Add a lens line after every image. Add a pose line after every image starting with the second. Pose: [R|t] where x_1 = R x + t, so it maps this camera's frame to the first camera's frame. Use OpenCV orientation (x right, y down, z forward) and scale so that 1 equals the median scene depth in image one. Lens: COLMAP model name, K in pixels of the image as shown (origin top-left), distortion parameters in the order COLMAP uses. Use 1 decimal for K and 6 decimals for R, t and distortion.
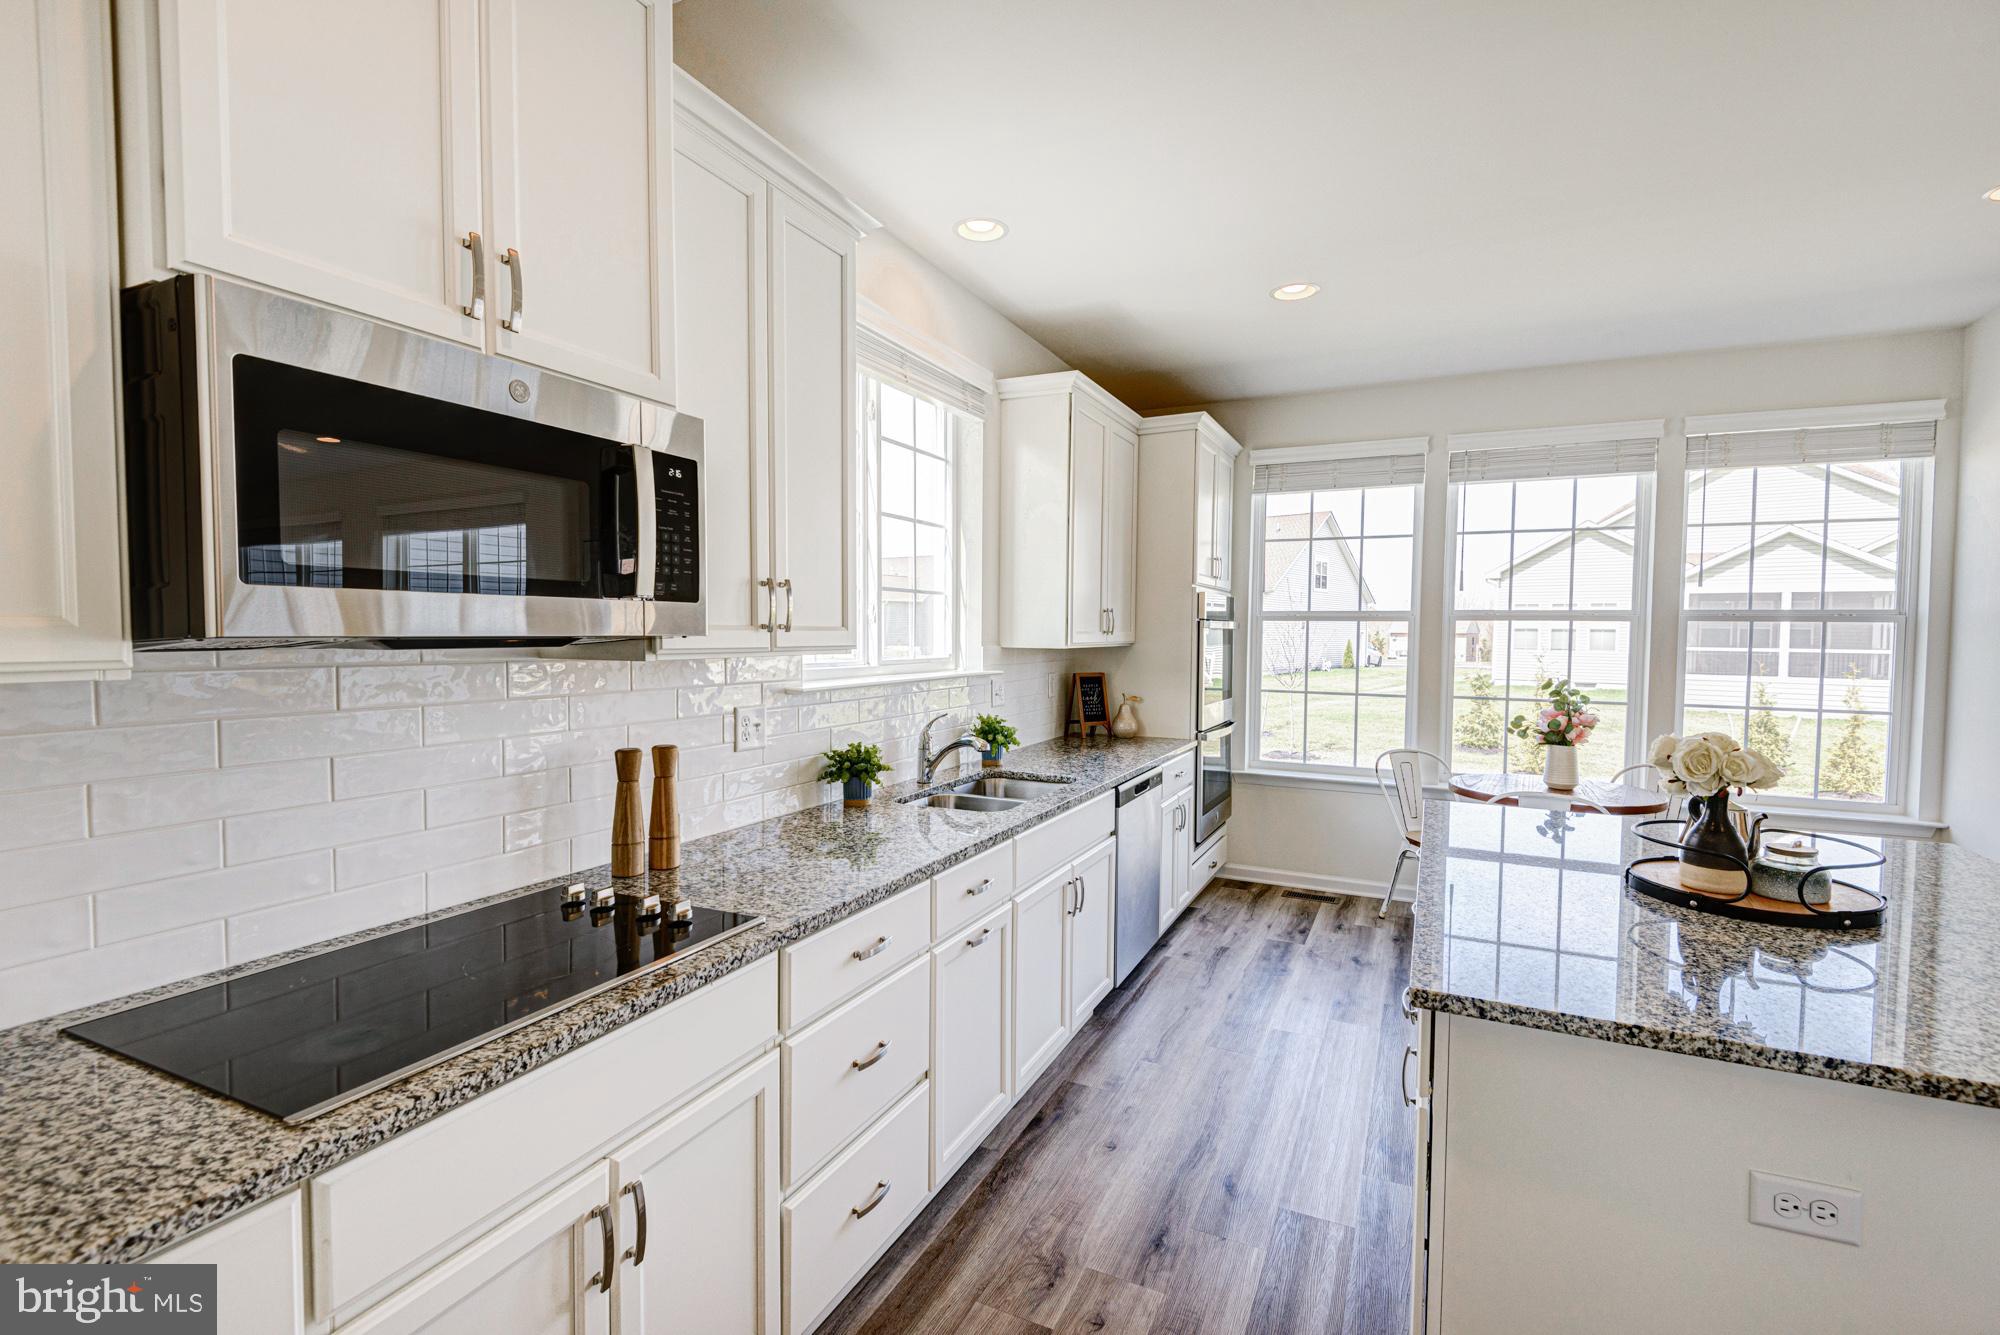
lens RADIAL K [[904.5, 0, 998.9], [0, 904.5, 681.0], [0, 0, 1]] dist [0.023703, -0.013978]
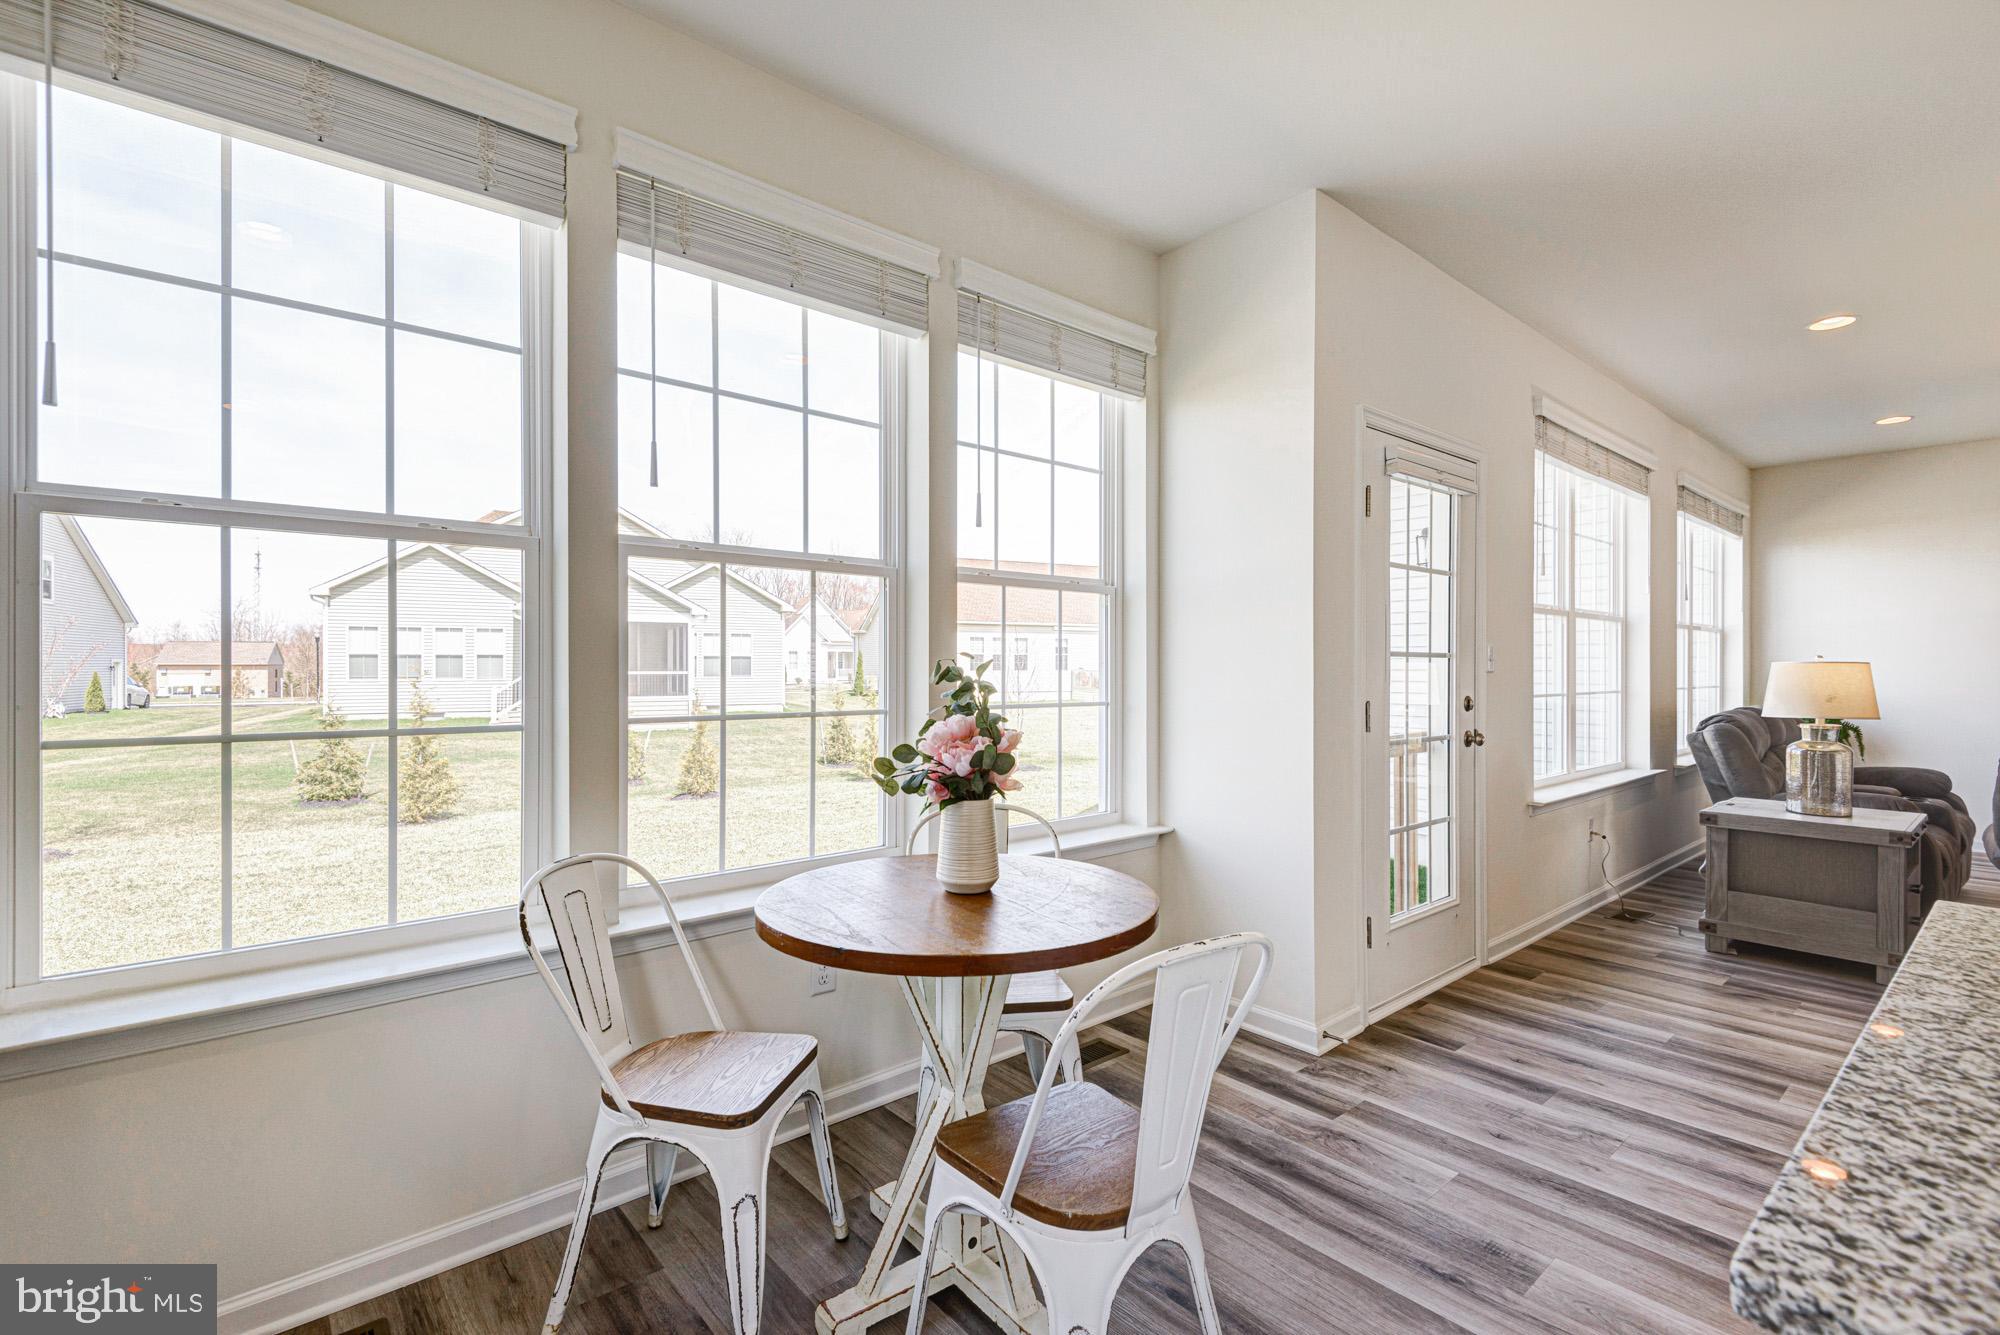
lens RADIAL K [[904.5, 0, 998.9], [0, 904.5, 667.7], [0, 0, 1]] dist [0.023703, -0.013978]
pose [[0.401894, -0.009915, 0.915632, 0.209649], [0.055627, 0.998359, -0.013605, 0.009935], [-0.913995, 0.056402, 0.401786, 0.866499]]
